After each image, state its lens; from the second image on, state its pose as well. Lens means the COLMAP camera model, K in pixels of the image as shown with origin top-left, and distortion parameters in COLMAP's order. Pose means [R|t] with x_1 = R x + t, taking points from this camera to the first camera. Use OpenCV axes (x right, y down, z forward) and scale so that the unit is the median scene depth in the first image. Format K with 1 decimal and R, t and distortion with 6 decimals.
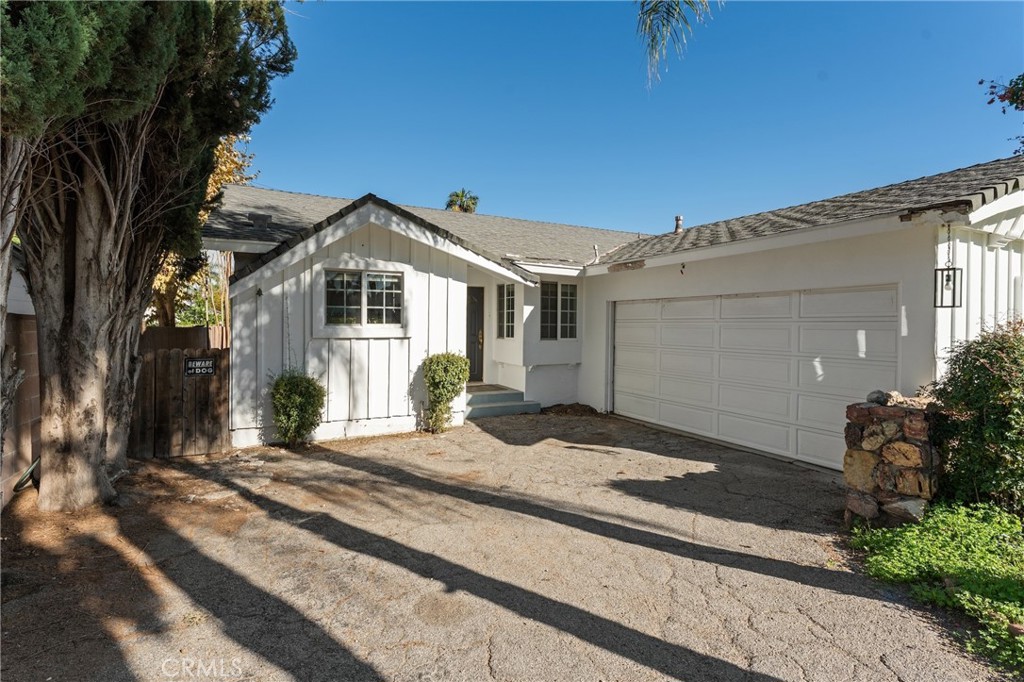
lens RADIAL K [[477.8, 0, 512.0], [0, 477.8, 341.0], [0, 0, 1]] dist [-0.000655, -0.000030]
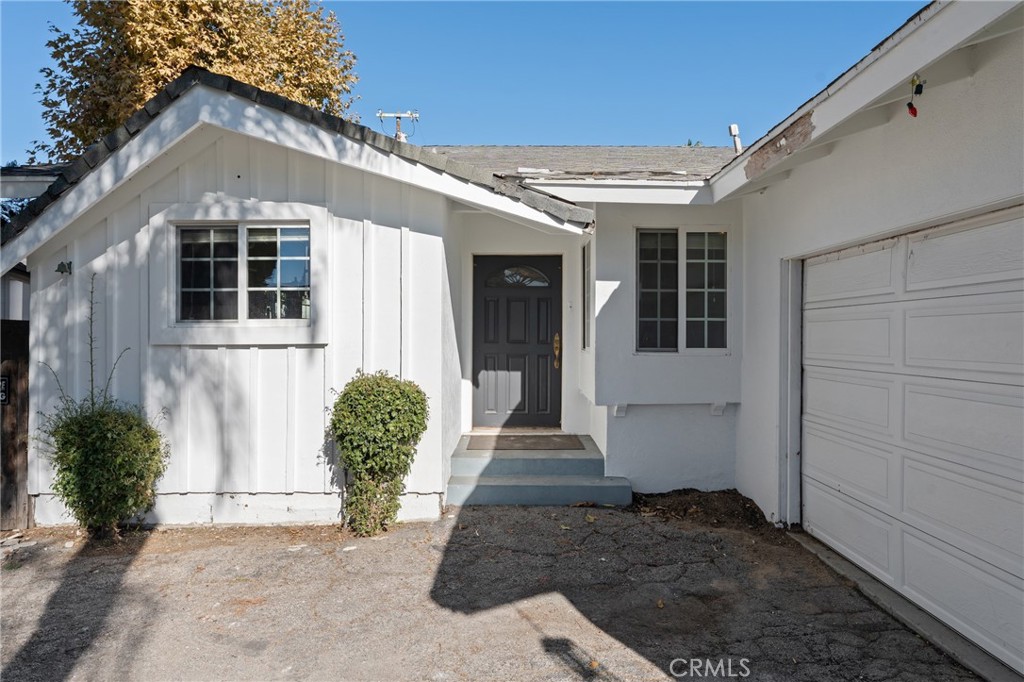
lens RADIAL K [[594.6, 0, 512.0], [0, 594.6, 341.0], [0, 0, 1]] dist [0.003173, 0.000084]
pose [[0.895393, -0.003440, -0.445263, 0.269393], [-0.007267, 0.999724, -0.022338, 0.001747], [0.445217, 0.023237, 0.895121, 0.523859]]
